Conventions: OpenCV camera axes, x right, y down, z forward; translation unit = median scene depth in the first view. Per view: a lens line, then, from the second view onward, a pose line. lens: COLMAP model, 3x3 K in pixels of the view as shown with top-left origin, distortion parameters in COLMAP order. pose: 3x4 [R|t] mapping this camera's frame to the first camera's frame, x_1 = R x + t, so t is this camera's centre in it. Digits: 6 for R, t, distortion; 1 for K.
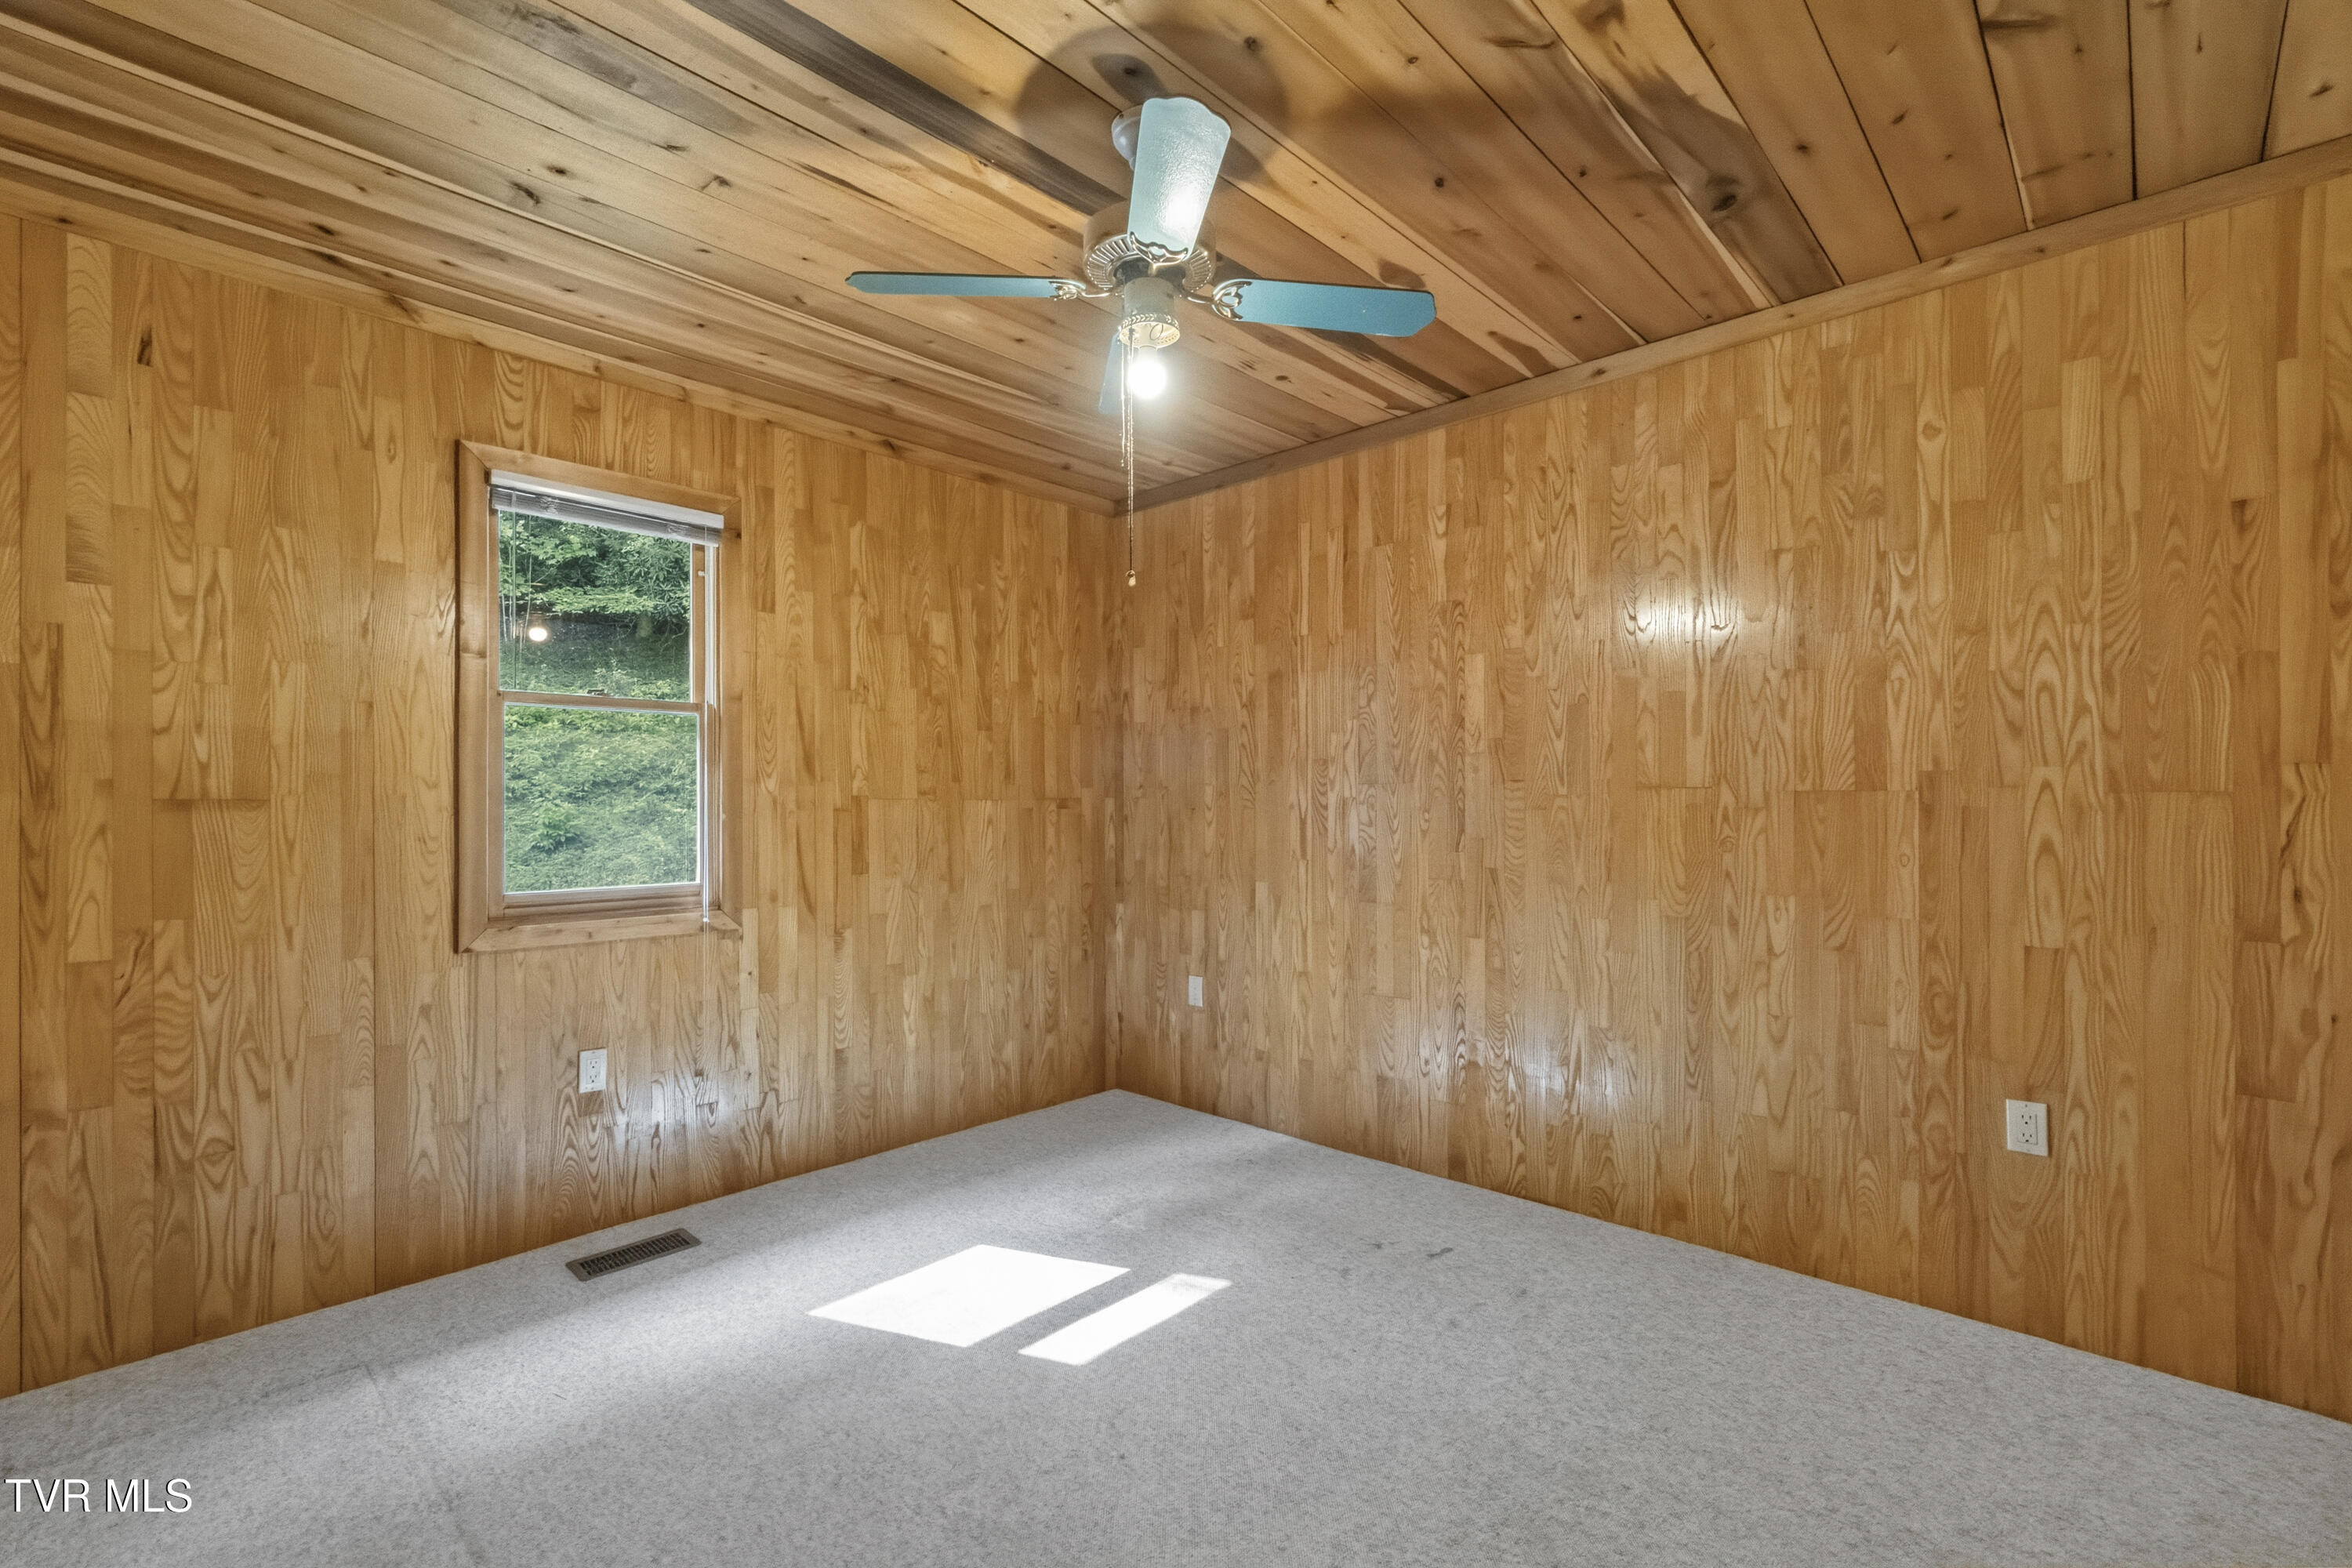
lens RADIAL K [[1021.2, 0, 1156.8], [0, 1021.2, 803.9], [0, 0, 1]] dist [-0.002188, 0.000481]
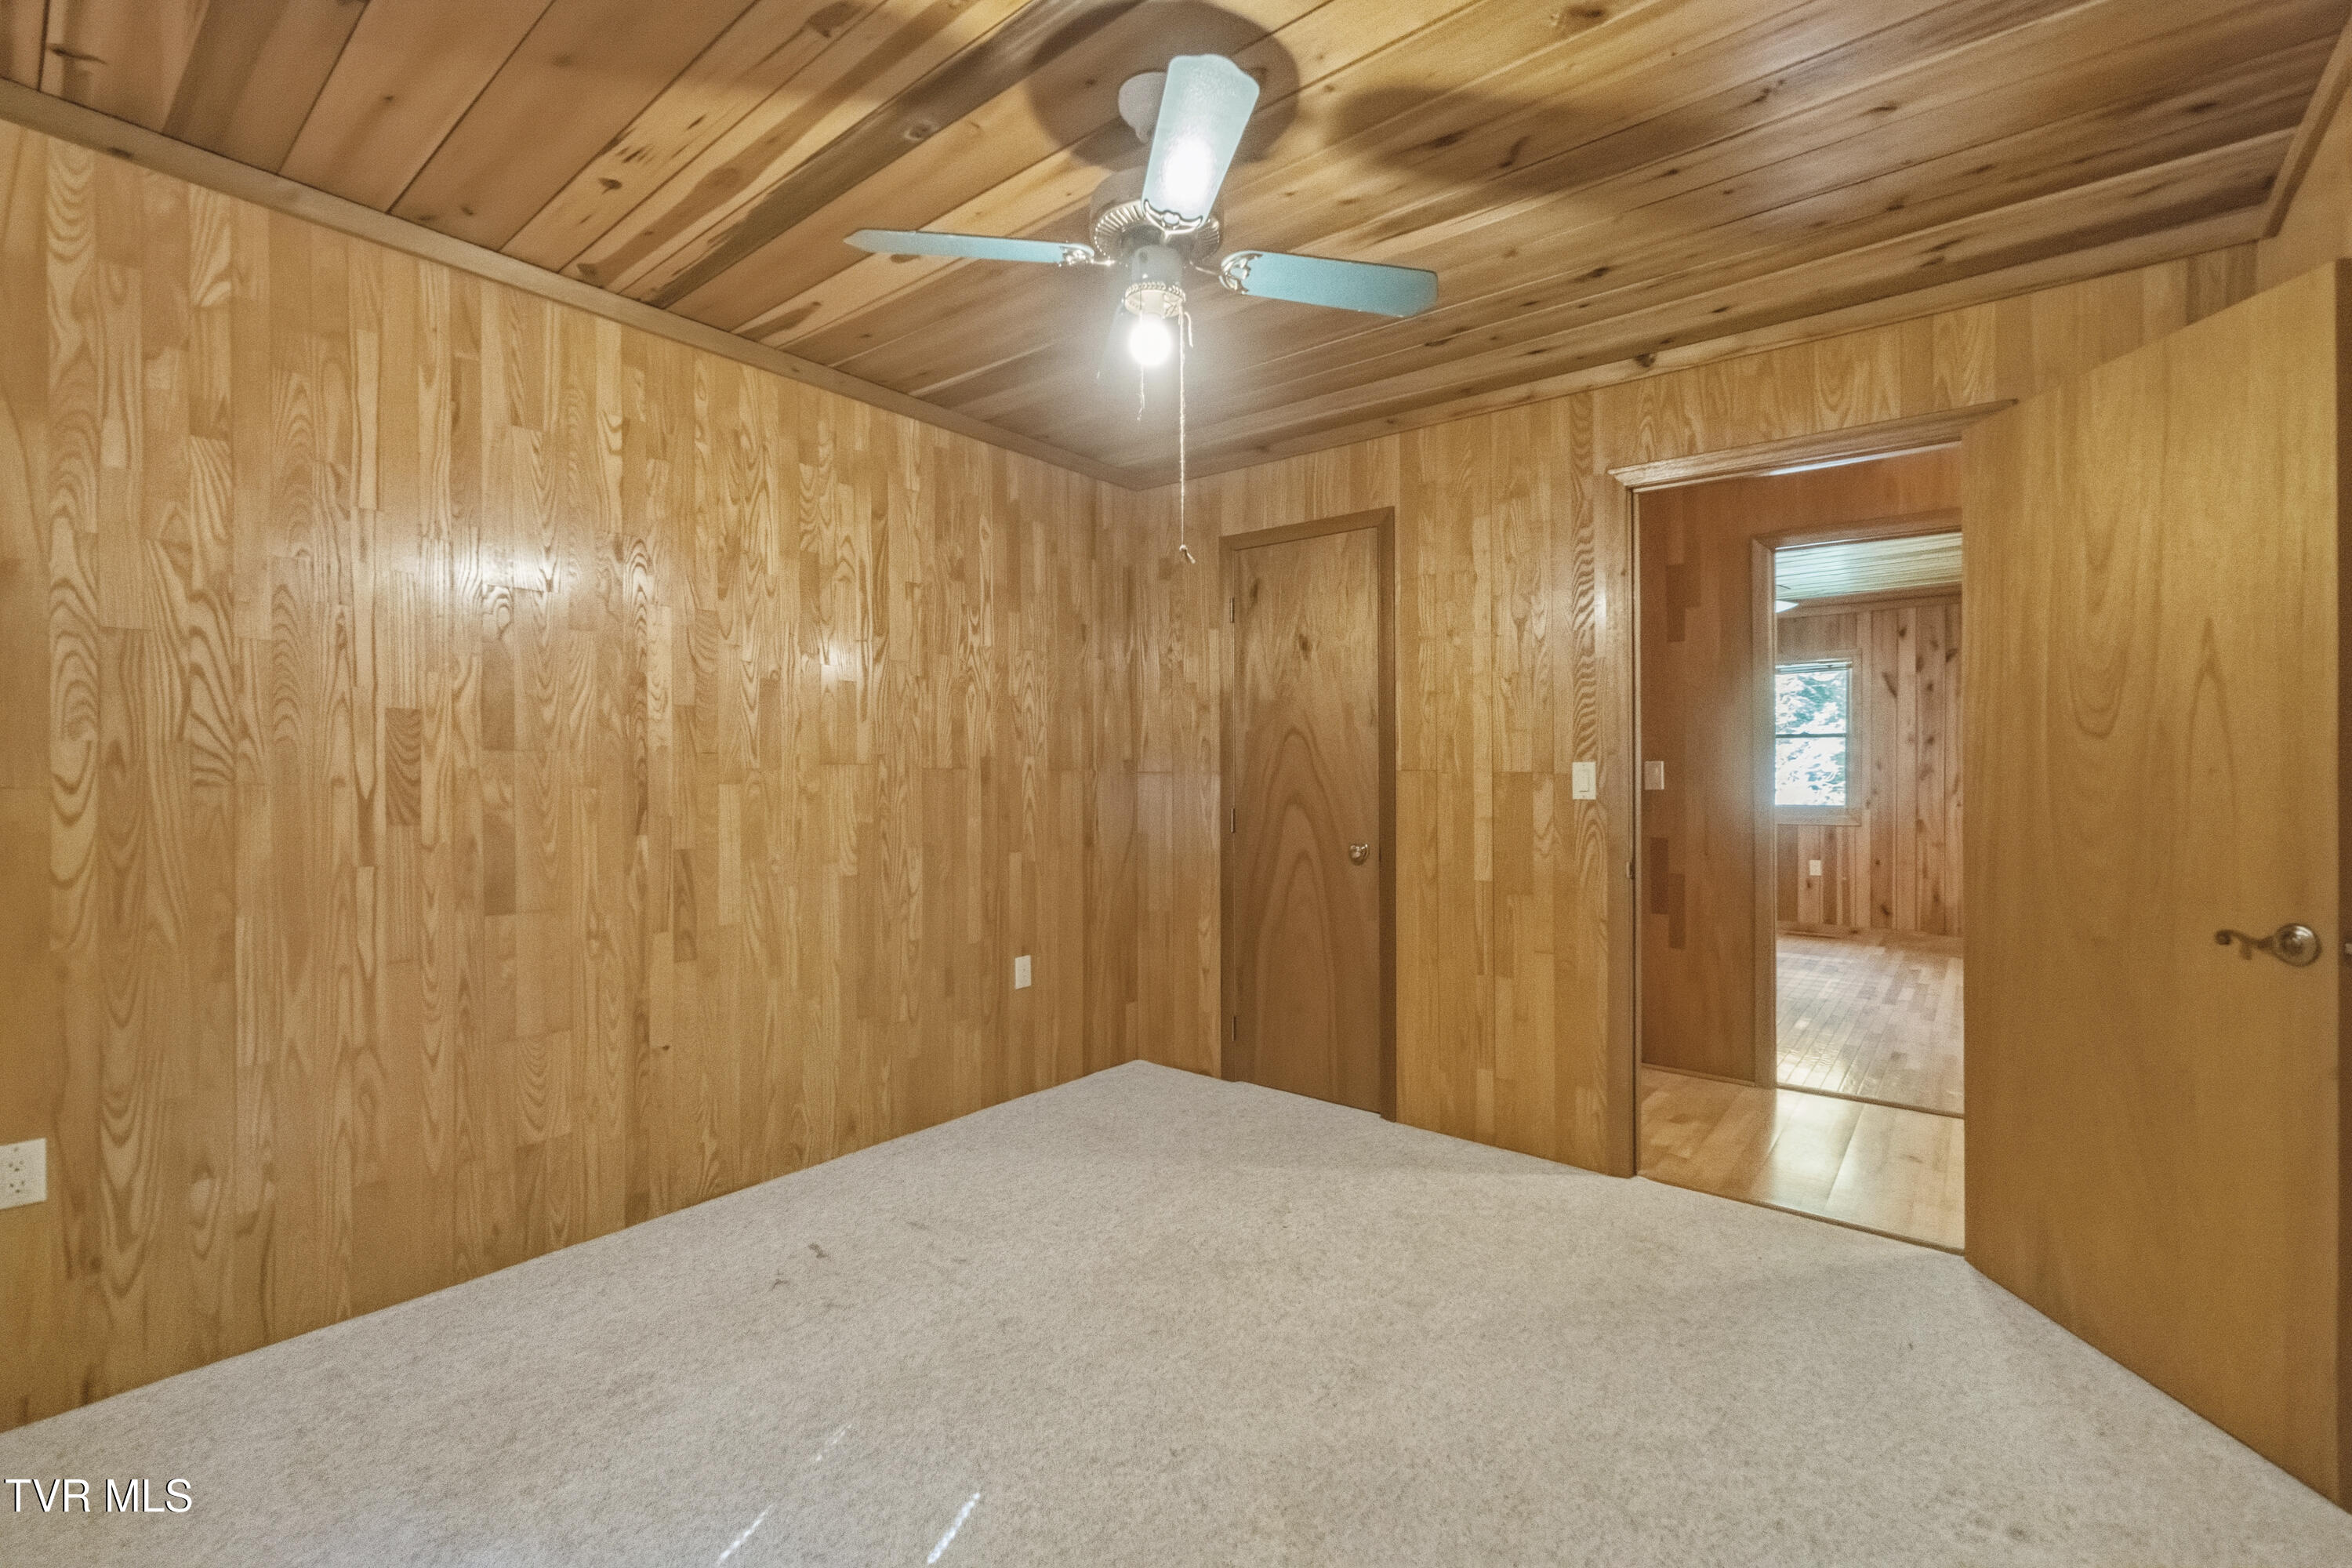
lens RADIAL K [[1021.2, 0, 1171.8], [0, 1021.2, 772.5], [0, 0, 1]] dist [-0.002188, 0.000481]
pose [[-0.079535, 0.005292, 0.996818, -0.652260], [0.000245, 0.999986, -0.005290, 0.000333], [-0.996832, -0.000176, -0.079536, 0.699798]]
